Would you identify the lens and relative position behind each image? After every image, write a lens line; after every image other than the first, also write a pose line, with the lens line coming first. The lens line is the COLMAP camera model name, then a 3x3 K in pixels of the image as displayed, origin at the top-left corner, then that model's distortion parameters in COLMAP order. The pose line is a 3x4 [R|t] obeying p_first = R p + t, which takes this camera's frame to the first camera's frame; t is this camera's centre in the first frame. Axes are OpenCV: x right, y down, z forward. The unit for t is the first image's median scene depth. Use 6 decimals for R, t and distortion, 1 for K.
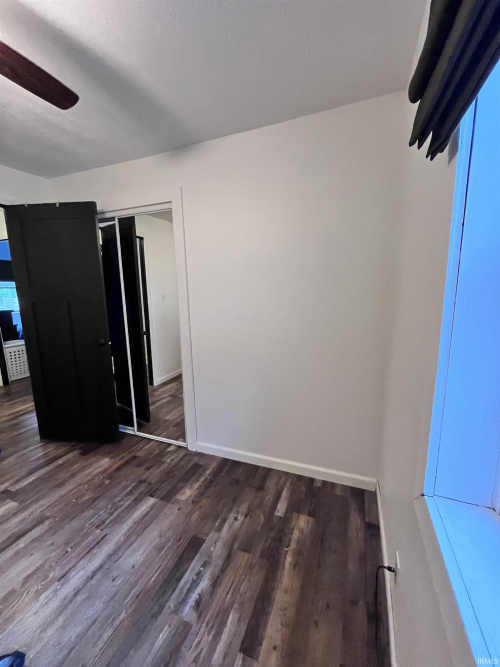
lens RADIAL K [[268.6, 0, 245.2], [0, 268.6, 333.2], [0, 0, 1]] dist [-0.003152, 0.000097]
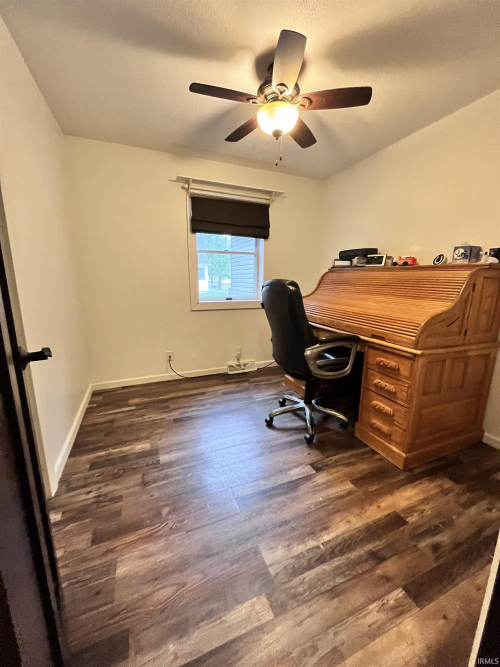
lens RADIAL K [[268.6, 0, 249.0], [0, 268.6, 335.2], [0, 0, 1]] dist [-0.003152, 0.000097]
pose [[-0.703288, -0.137016, 0.697577, -1.169610], [0.108020, 0.949261, 0.295355, -0.080014], [-0.702651, 0.283072, -0.652803, 1.245135]]
